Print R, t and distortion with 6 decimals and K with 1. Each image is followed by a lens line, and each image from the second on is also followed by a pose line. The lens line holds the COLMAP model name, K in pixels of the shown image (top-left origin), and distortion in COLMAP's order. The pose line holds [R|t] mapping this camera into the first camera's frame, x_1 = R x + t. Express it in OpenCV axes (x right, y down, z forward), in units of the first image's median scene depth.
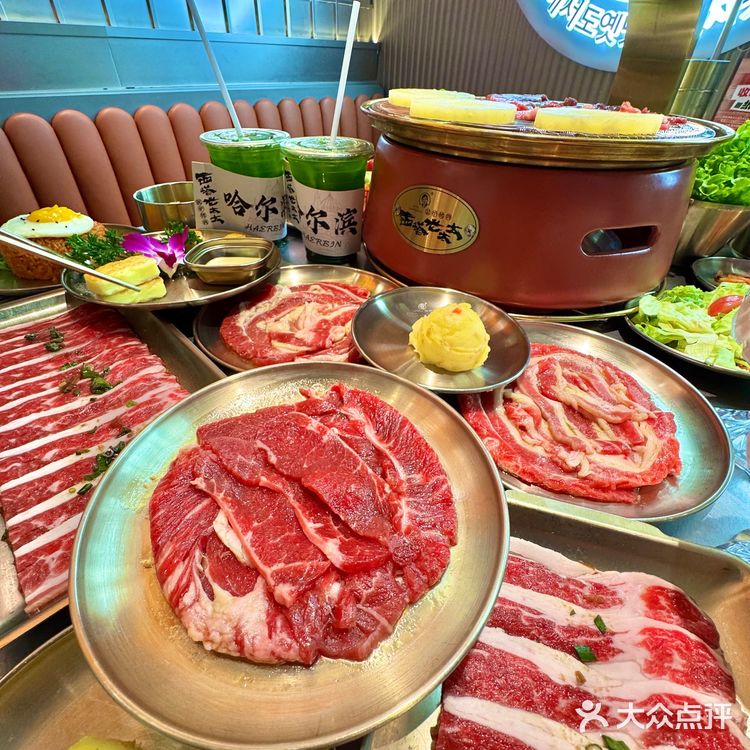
lens RADIAL K [[406.7, 0, 372.3], [0, 406.7, 374.9], [0, 0, 1]] dist [0.002198, 0.001630]
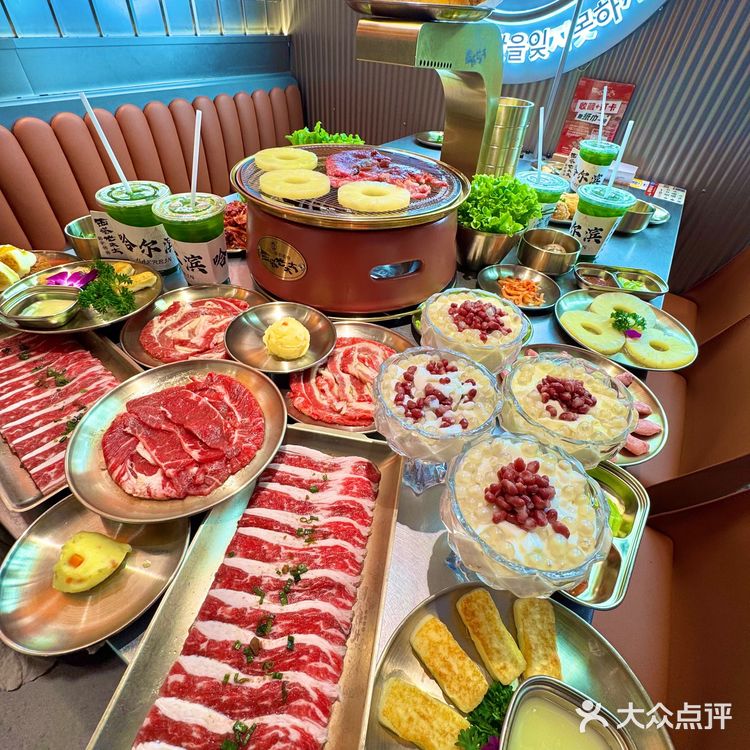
lens RADIAL K [[406.7, 0, 373.9], [0, 406.7, 377.3], [0, 0, 1]] dist [0.002198, 0.001630]
pose [[0.993262, -0.059830, 0.099255, 0.457578], [0.051496, 0.995091, 0.084510, -0.070265], [-0.103824, -0.078829, 0.991467, -0.833022]]
